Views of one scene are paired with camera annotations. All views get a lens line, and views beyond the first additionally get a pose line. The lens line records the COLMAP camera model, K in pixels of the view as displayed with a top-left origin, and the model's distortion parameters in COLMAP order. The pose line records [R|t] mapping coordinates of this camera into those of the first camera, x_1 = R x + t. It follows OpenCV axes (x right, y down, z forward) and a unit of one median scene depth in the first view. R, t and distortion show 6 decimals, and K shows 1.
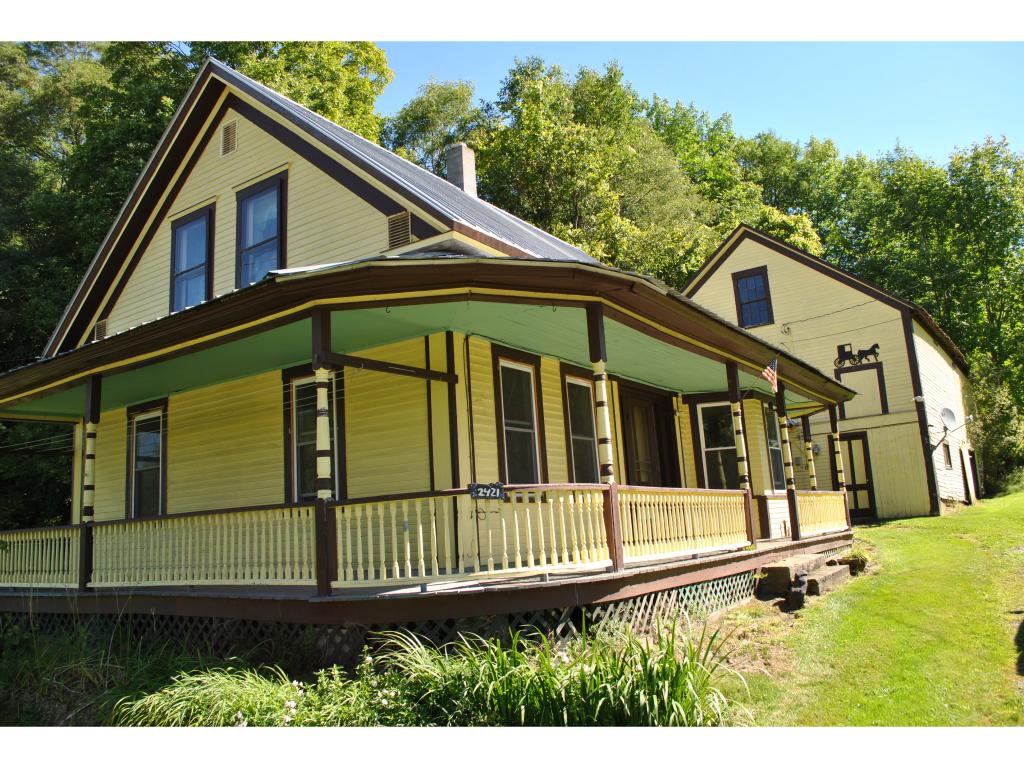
lens RADIAL K [[806.8, 0, 512.0], [0, 806.8, 384.0], [0, 0, 1]] dist [-0.081105, 0.011574]
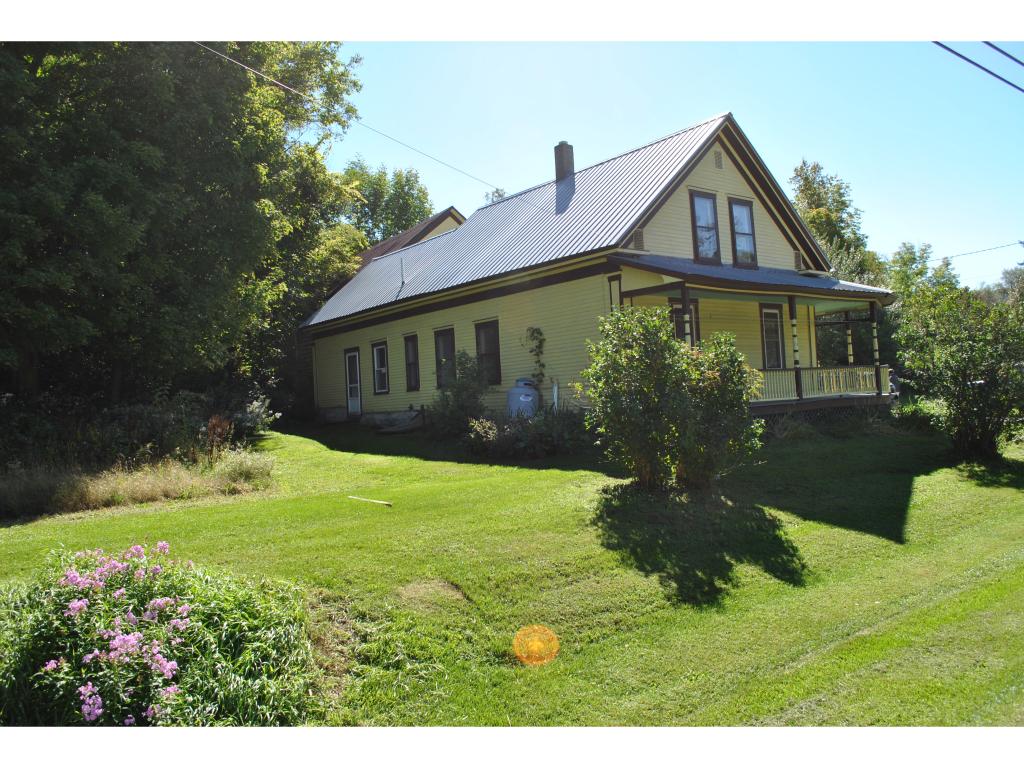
lens RADIAL K [[806.8, 0, 512.0], [0, 806.8, 384.0], [0, 0, 1]] dist [-0.081105, 0.011574]
pose [[0.310306, 0.064466, 0.948448, -2.101944], [-0.137433, 0.990259, -0.022343, 0.280585], [-0.940650, -0.123414, 0.316143, 0.791158]]
